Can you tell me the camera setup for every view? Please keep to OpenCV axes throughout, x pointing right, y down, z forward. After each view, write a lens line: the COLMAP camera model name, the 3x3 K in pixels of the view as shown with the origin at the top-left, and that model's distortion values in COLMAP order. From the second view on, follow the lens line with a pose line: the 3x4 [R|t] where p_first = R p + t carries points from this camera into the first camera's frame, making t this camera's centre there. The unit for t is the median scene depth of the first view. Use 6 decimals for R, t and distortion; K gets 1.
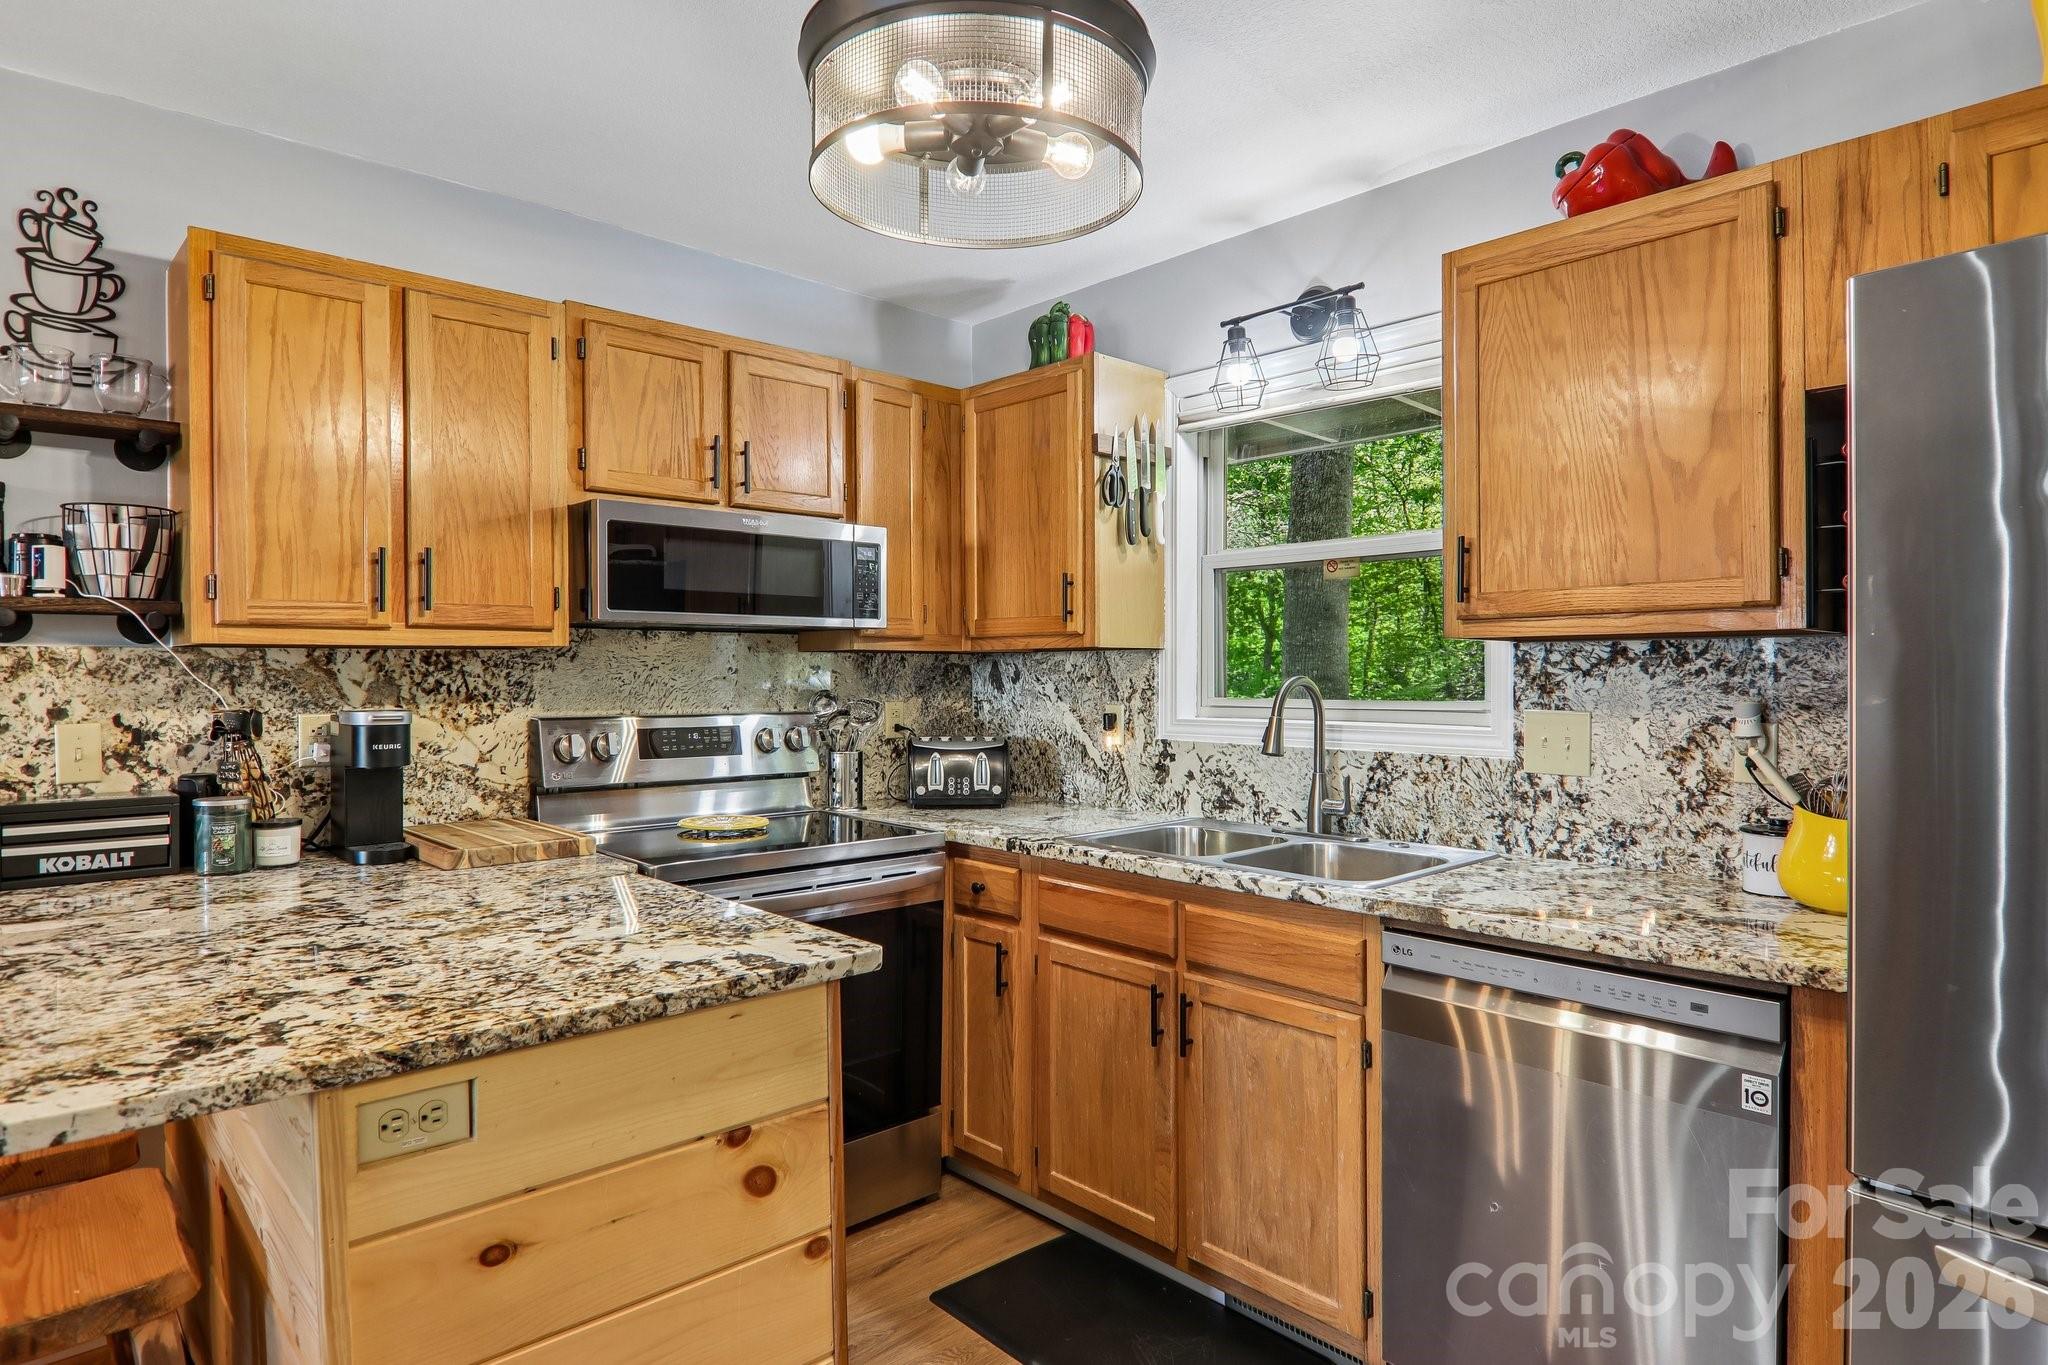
lens RADIAL K [[1151.3, 0, 1038.6], [0, 1151.3, 680.8], [0, 0, 1]] dist [0.006102, -0.014846]
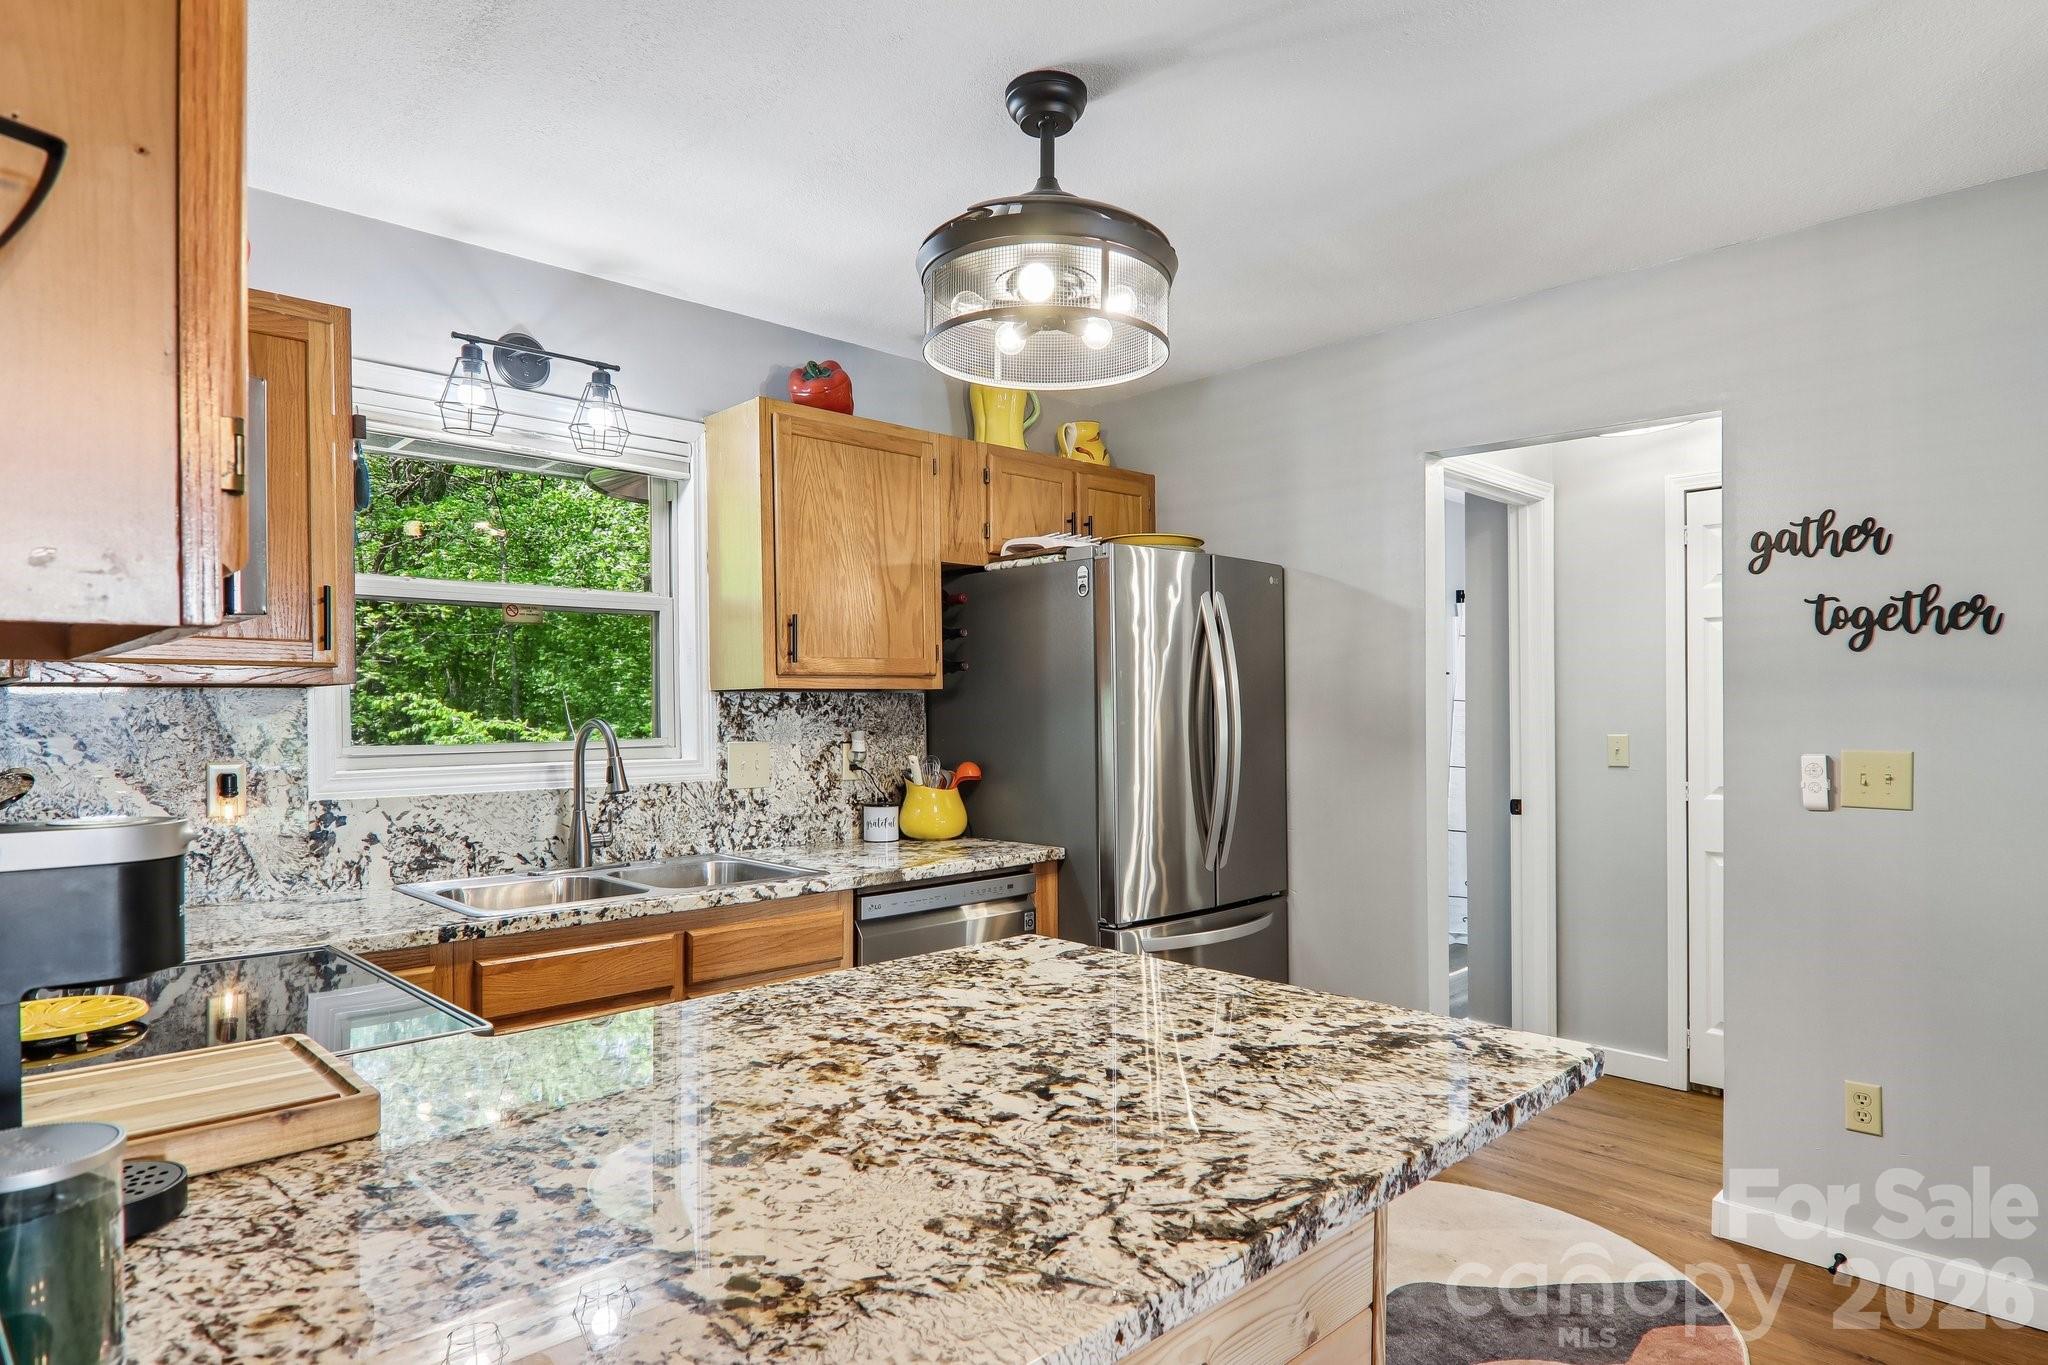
lens RADIAL K [[1151.3, 0, 1017.3], [0, 1151.3, 701.0], [0, 0, 1]] dist [0.006102, -0.014846]
pose [[-0.004116, 0.008343, 0.999957, -0.816831], [0.014440, 0.999861, -0.008283, -0.005760], [-0.999887, 0.014405, -0.004235, 0.603909]]
